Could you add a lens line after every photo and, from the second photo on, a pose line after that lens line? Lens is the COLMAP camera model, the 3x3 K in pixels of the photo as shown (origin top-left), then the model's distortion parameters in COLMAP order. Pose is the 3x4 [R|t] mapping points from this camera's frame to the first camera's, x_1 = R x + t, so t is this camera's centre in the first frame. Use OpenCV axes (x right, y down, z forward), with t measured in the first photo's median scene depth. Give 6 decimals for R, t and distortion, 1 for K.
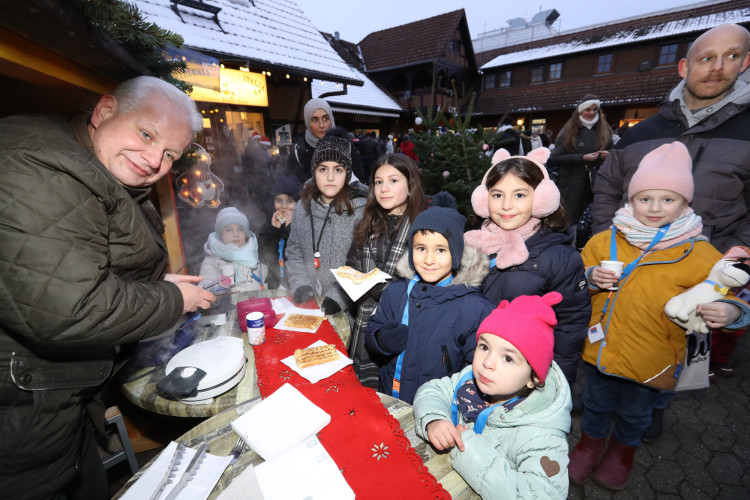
lens RADIAL K [[336.2, 0, 373.4], [0, 336.2, 245.3], [0, 0, 1]] dist [0.008850, -0.000449]
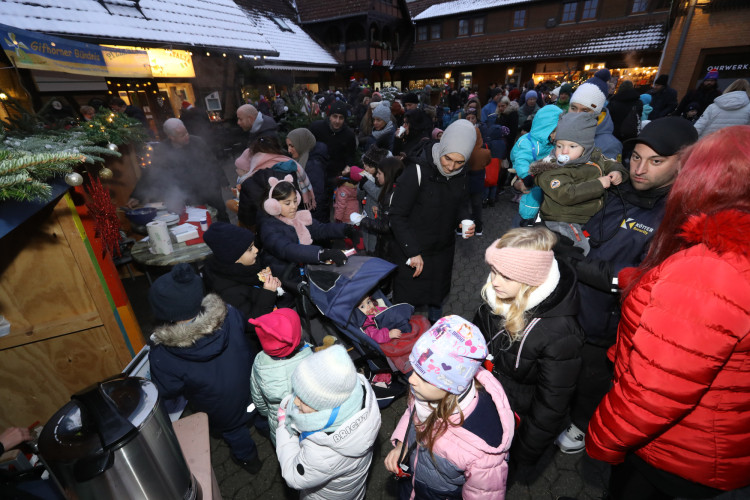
lens RADIAL K [[336.2, 0, 375.0], [0, 336.2, 246.2], [0, 0, 1]] dist [0.008850, -0.000449]
pose [[0.992461, -0.061789, 0.105850, 0.054158], [0.046316, 0.988659, 0.142861, 0.010619], [-0.113477, -0.136881, 0.984066, -0.113033]]
